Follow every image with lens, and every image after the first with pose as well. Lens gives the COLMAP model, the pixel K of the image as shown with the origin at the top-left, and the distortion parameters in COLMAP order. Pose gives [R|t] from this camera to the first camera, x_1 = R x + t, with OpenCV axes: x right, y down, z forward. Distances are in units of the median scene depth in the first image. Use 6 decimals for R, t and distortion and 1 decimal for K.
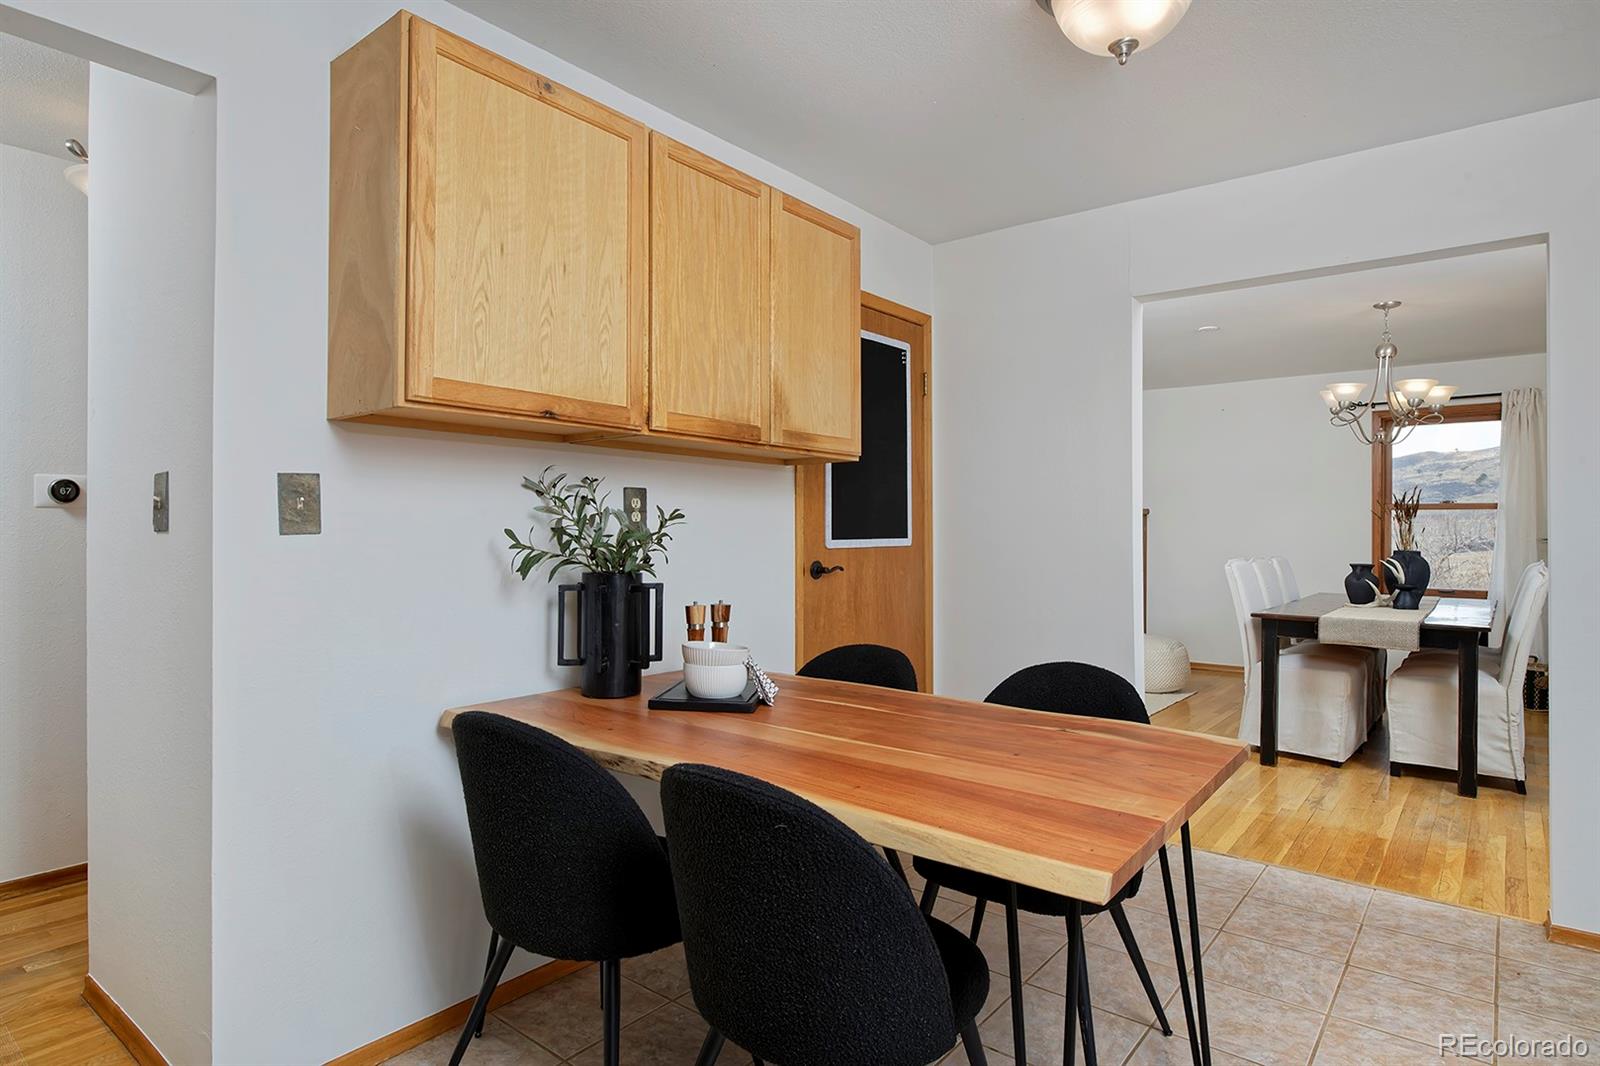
lens RADIAL K [[884.7, 0, 809.6], [0, 884.7, 531.1], [0, 0, 1]] dist [-0.001429, -0.013074]
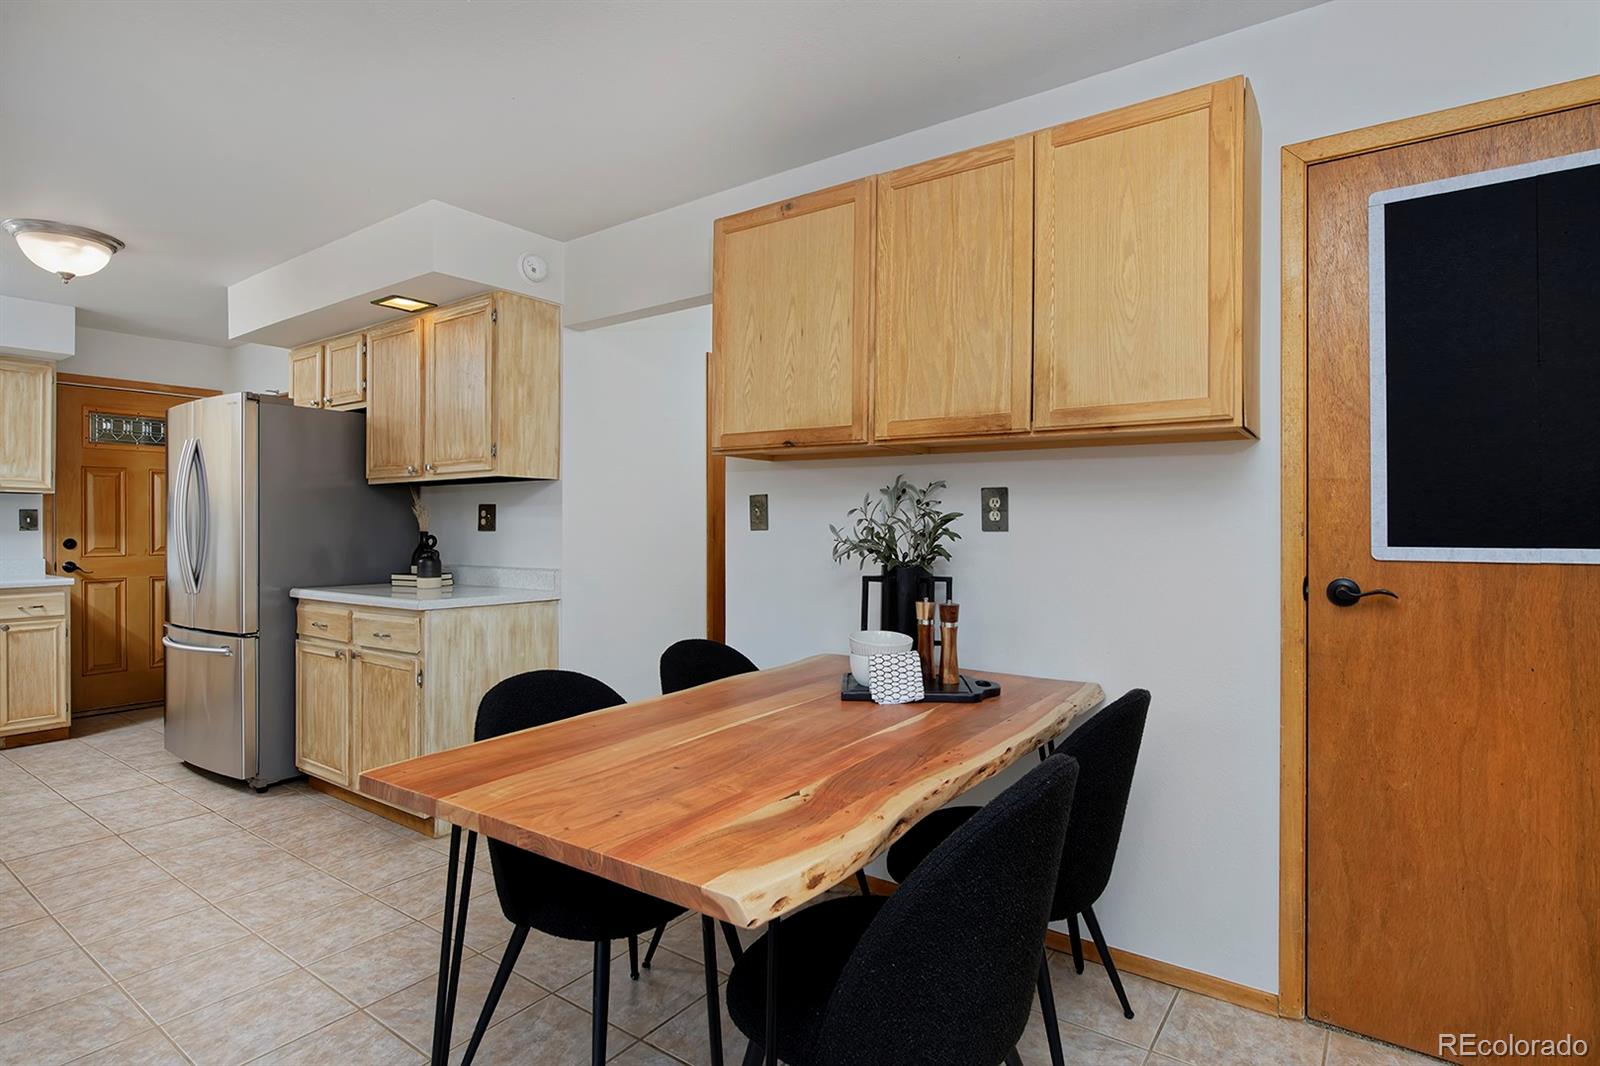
lens RADIAL K [[814.0, 0, 800.0], [0, 814.0, 533.0], [0, 0, 1]] dist [-0.012360, 0.000410]
pose [[0.038344, 0.008614, -0.999227, 0.808105], [-0.004210, 0.999955, 0.008458, -0.003647], [0.999256, 0.003882, 0.038378, 0.805943]]
